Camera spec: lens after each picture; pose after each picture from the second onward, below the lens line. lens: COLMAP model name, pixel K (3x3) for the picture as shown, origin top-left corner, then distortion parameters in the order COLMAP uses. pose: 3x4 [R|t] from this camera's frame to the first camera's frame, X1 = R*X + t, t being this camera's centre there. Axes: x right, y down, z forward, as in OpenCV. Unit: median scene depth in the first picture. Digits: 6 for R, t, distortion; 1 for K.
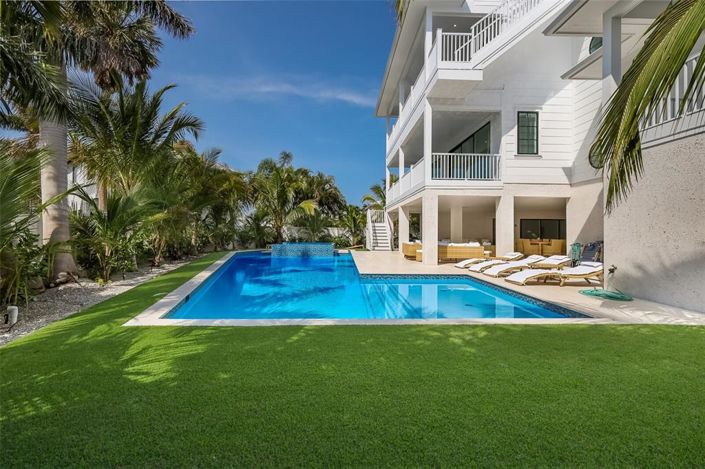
lens RADIAL K [[306.3, 0, 351.0], [0, 306.3, 229.9], [0, 0, 1]] dist [0.016731, 0.000554]
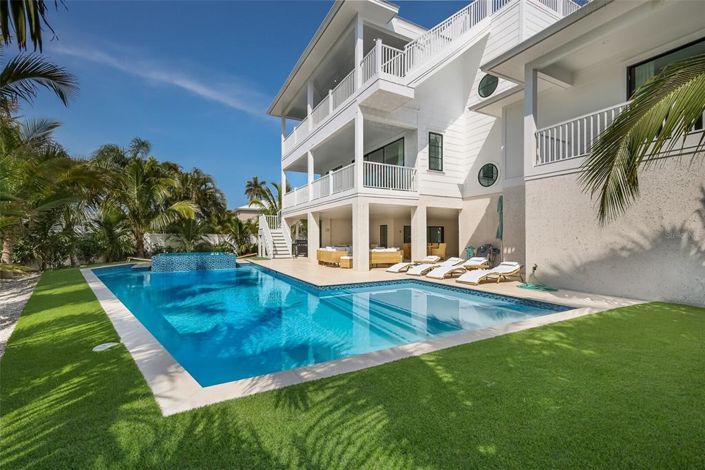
lens RADIAL K [[306.3, 0, 350.7], [0, 306.3, 239.0], [0, 0, 1]] dist [0.016731, 0.000554]
pose [[0.895458, -0.013397, 0.444944, -0.223795], [0.008377, 0.999877, 0.013247, -0.006570], [-0.445067, -0.008134, 0.895460, 0.110165]]
